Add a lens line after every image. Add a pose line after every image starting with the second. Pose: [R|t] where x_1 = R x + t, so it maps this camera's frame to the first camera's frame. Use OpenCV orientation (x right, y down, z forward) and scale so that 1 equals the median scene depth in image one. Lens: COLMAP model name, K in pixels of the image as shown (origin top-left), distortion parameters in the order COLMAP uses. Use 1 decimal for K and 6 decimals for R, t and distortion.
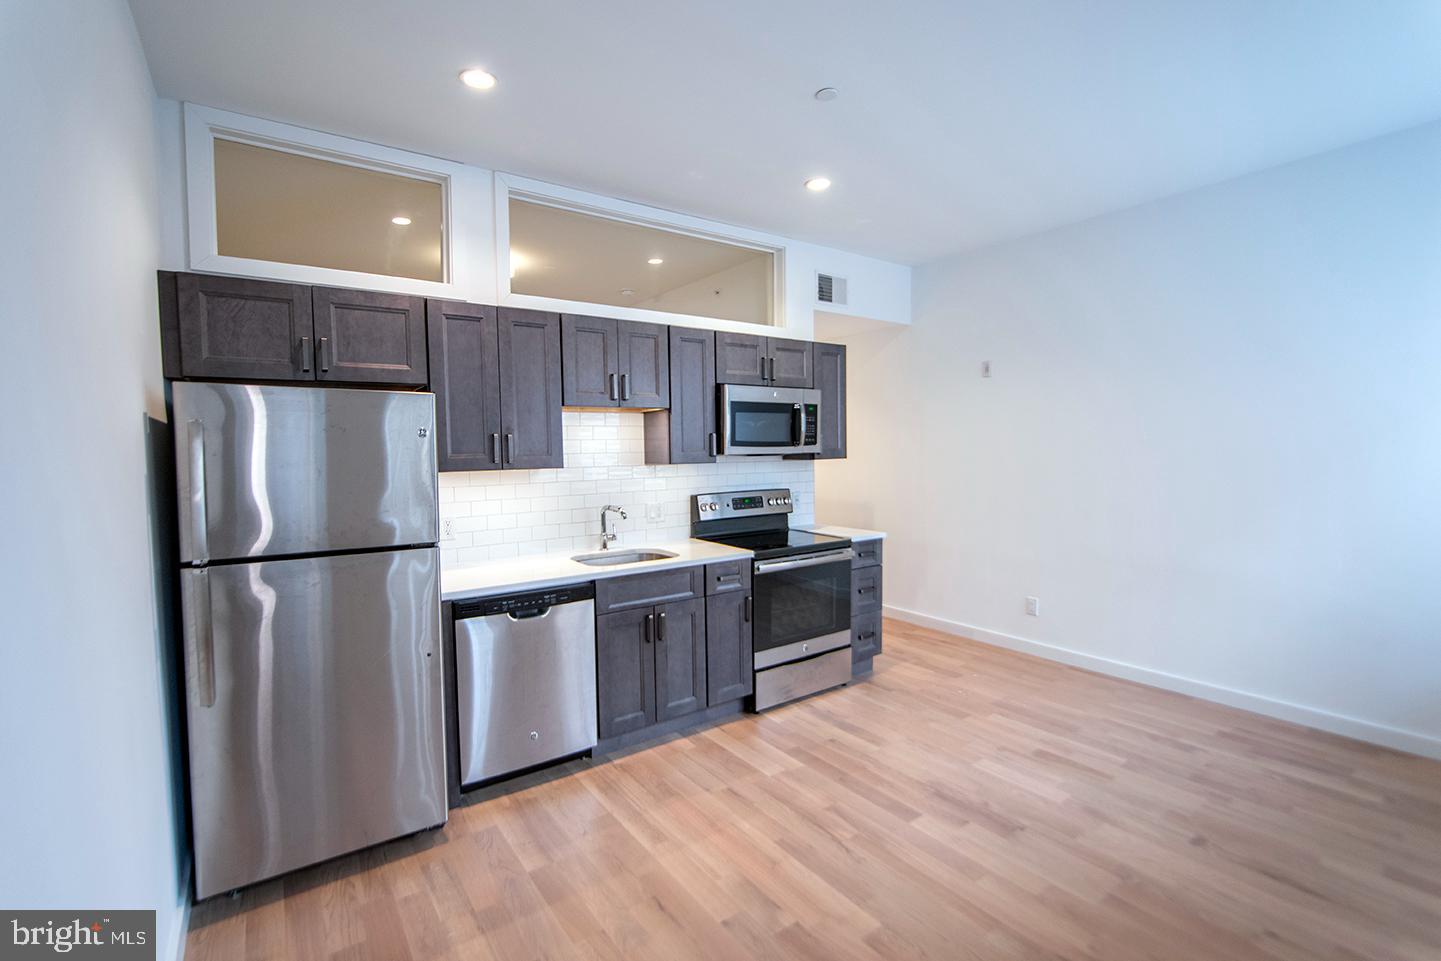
lens RADIAL K [[646.0, 0, 720.5], [0, 646.0, 480.5], [0, 0, 1]] dist [-0.021403, 0.000214]
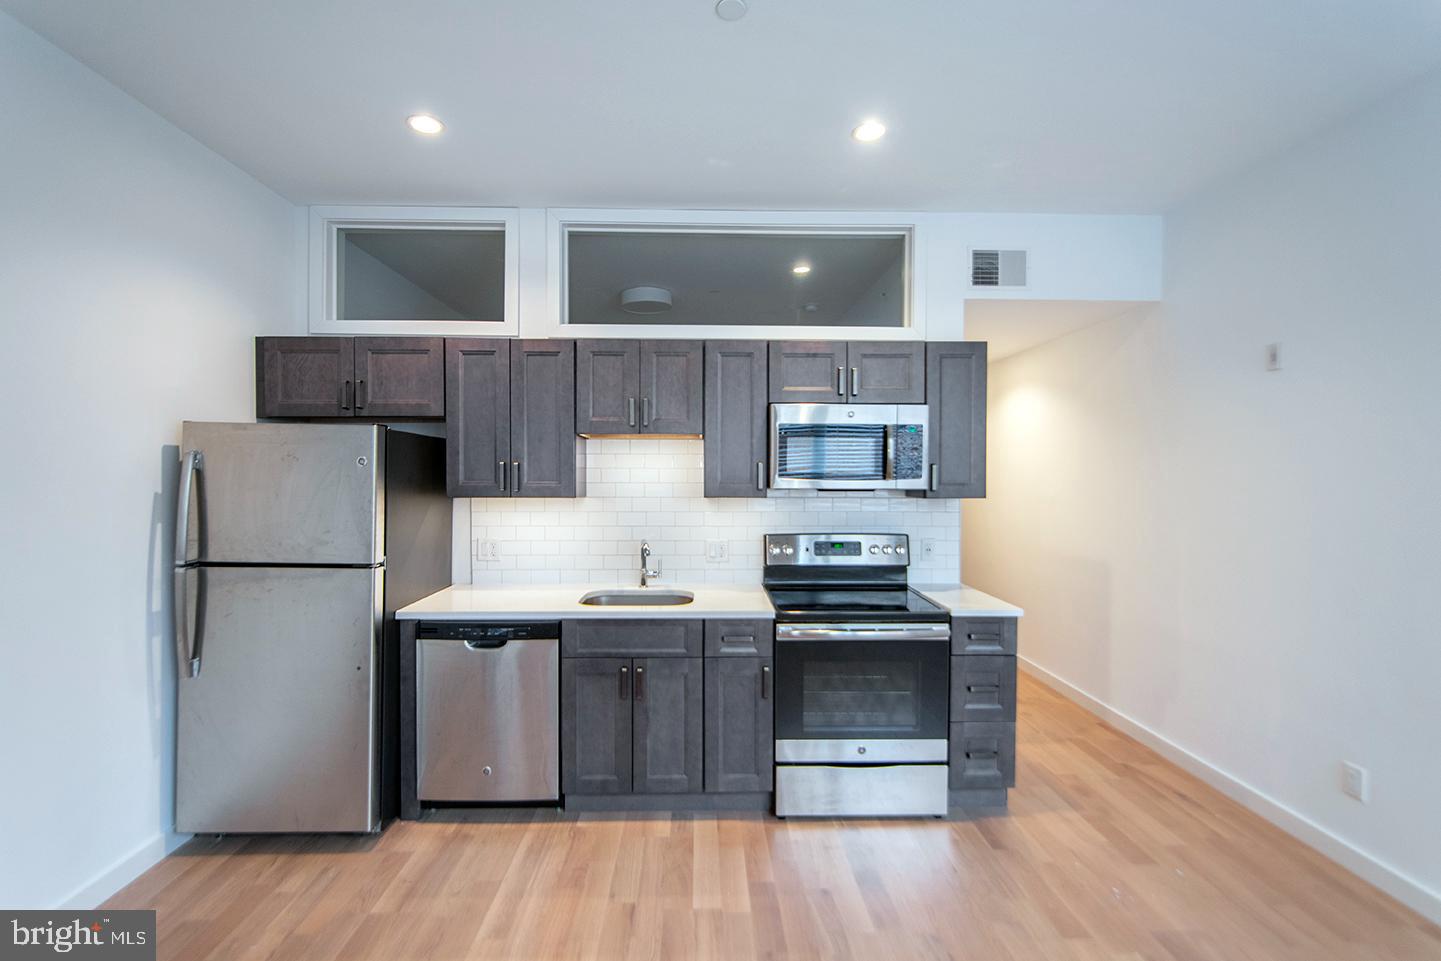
lens RADIAL K [[636.0, 0, 724.2], [0, 636.0, 479.0], [0, 0, 1]] dist [-0.000944, -0.000545]
pose [[0.825664, 0.022897, -0.563698, 0.452911], [-0.044459, 0.998709, -0.024553, -0.031991], [0.562408, 0.045334, 0.825616, 0.319224]]
